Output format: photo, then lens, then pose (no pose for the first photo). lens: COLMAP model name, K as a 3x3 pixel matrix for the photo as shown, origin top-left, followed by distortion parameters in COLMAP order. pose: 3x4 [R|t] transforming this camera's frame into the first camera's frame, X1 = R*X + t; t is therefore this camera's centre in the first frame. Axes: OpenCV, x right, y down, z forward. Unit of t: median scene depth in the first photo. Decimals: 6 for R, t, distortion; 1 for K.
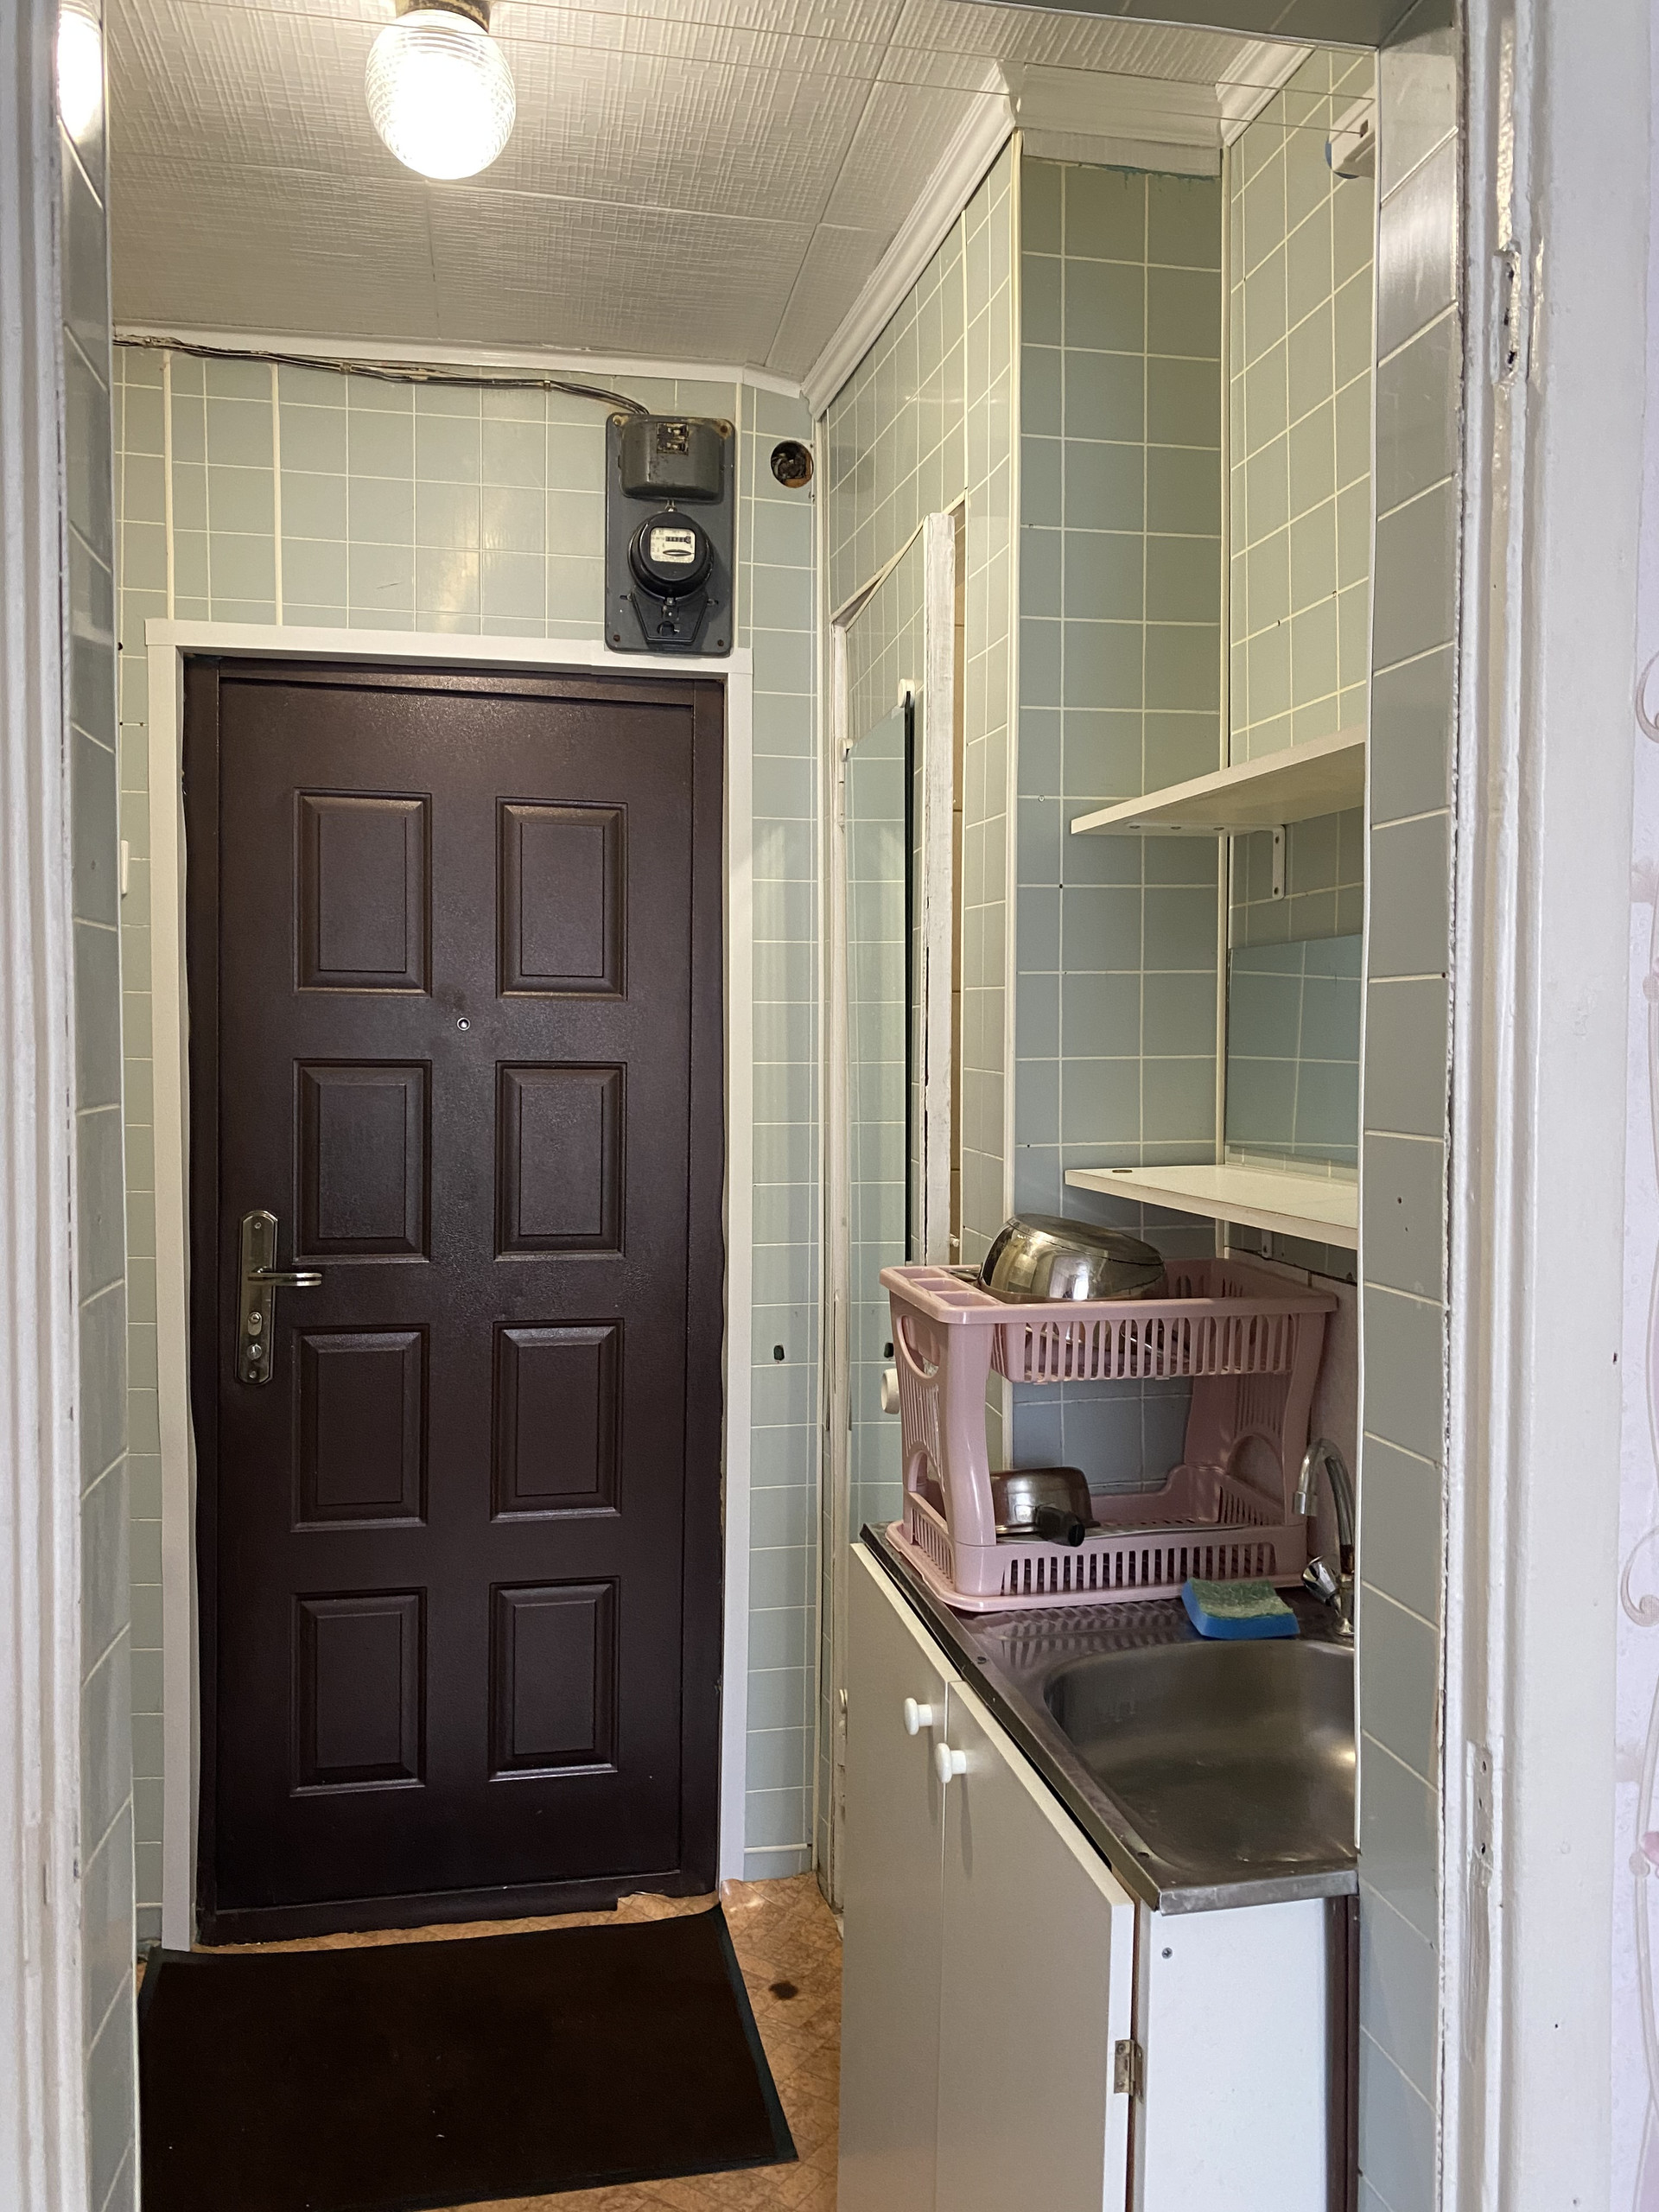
lens RADIAL K [[1681.4, 0, 825.7], [0, 1681.4, 1091.3], [0, 0, 1]] dist [0.025915, -0.015998]
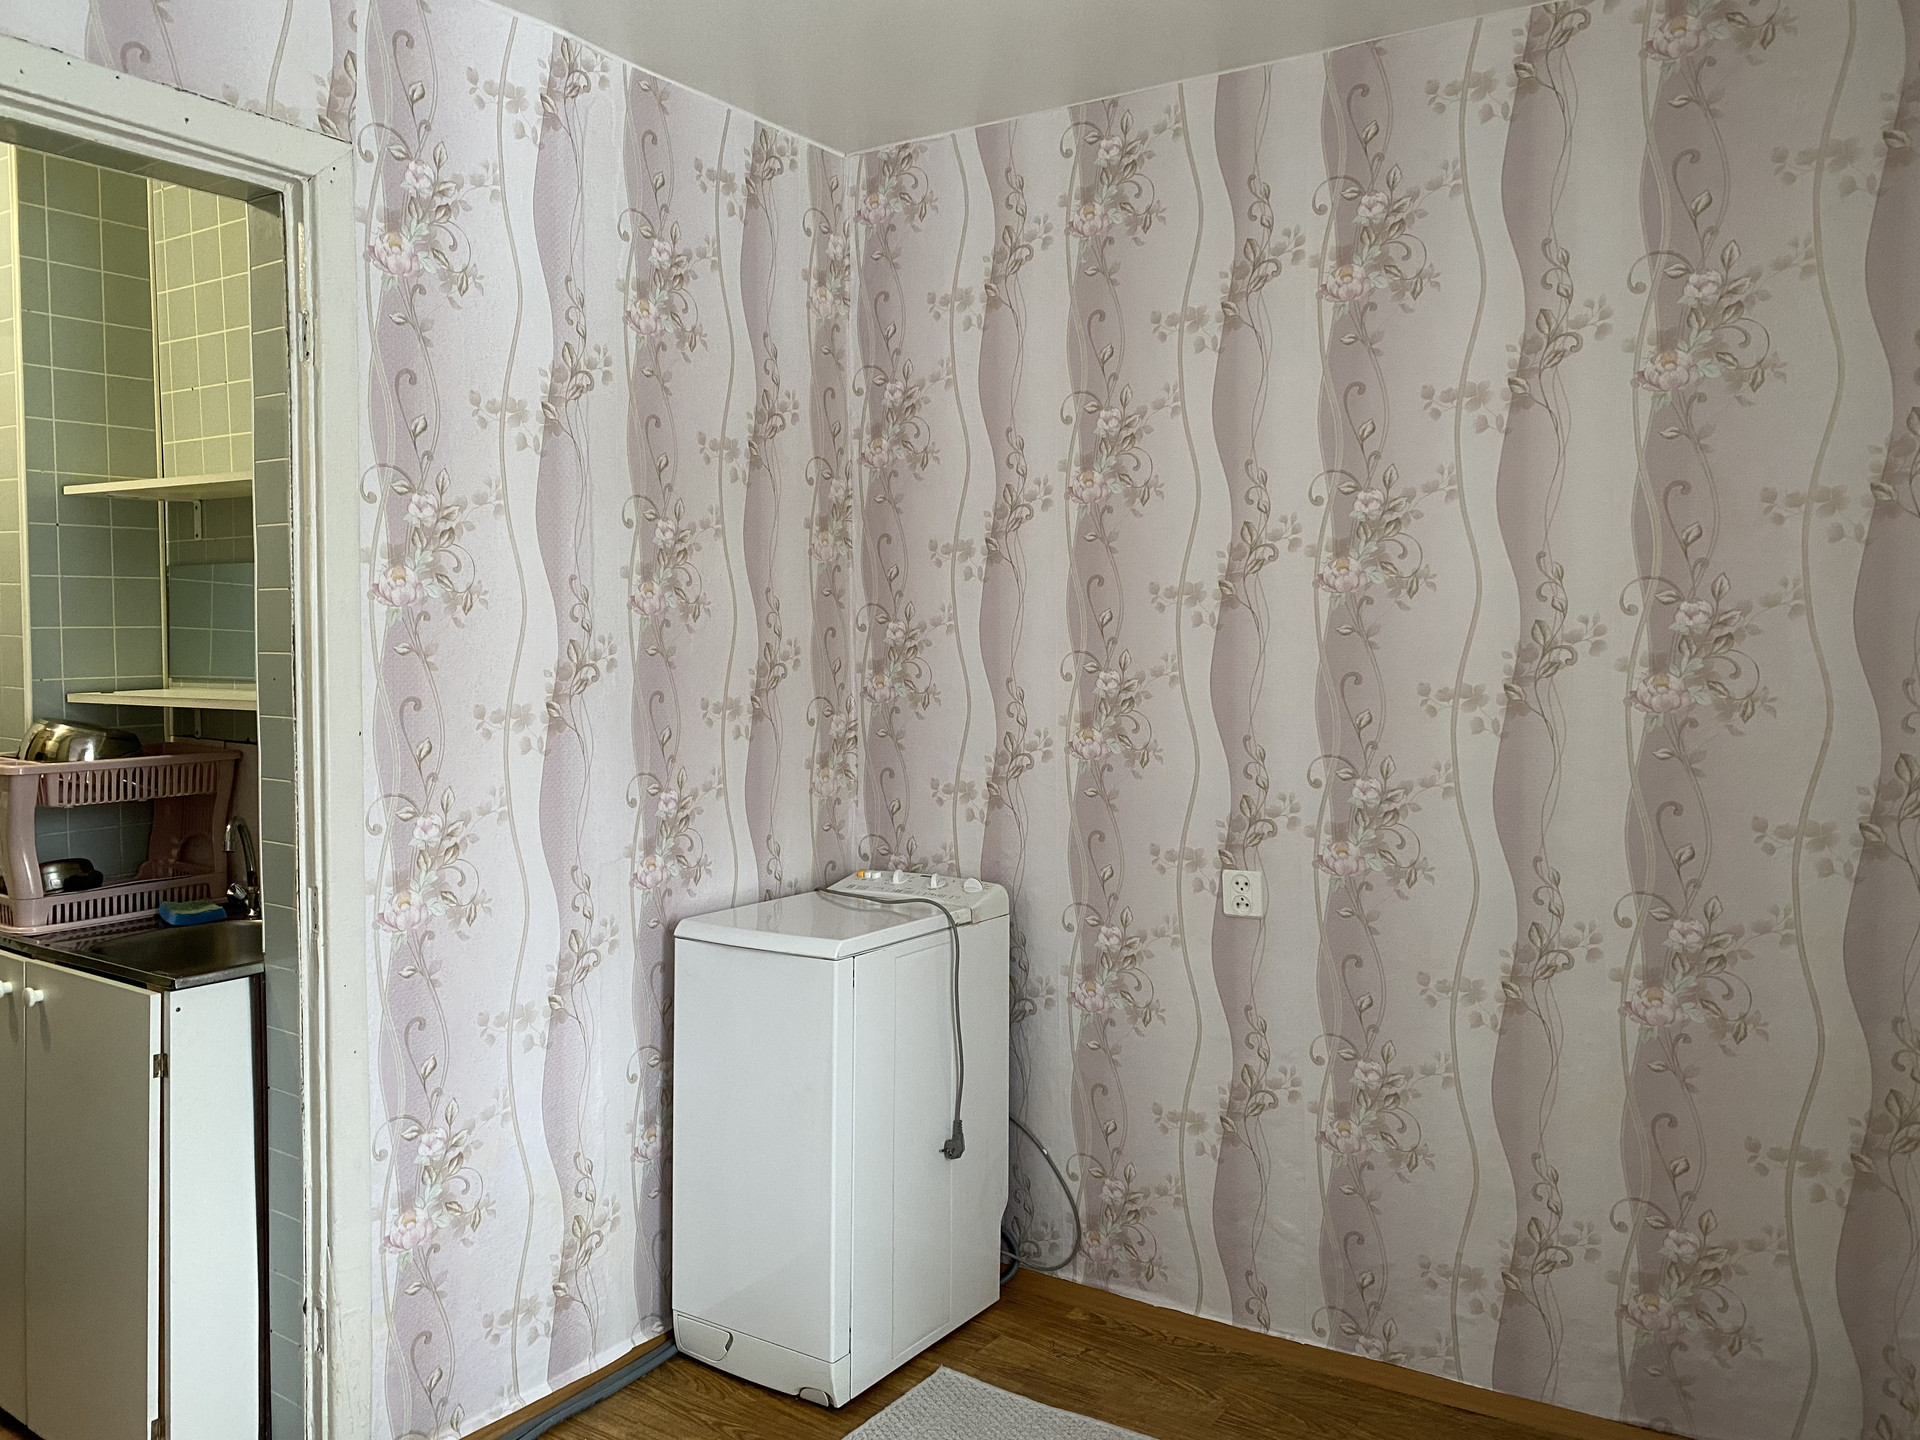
lens RADIAL K [[1459.5, 0, 959.9], [0, 1459.5, 718.3], [0, 0, 1]] dist [0.025915, -0.015998]
pose [[0.717851, -0.035522, 0.695290, -0.281464], [0.016219, 0.999280, 0.034307, 0.041511], [-0.696008, -0.013350, 0.717910, -0.803525]]
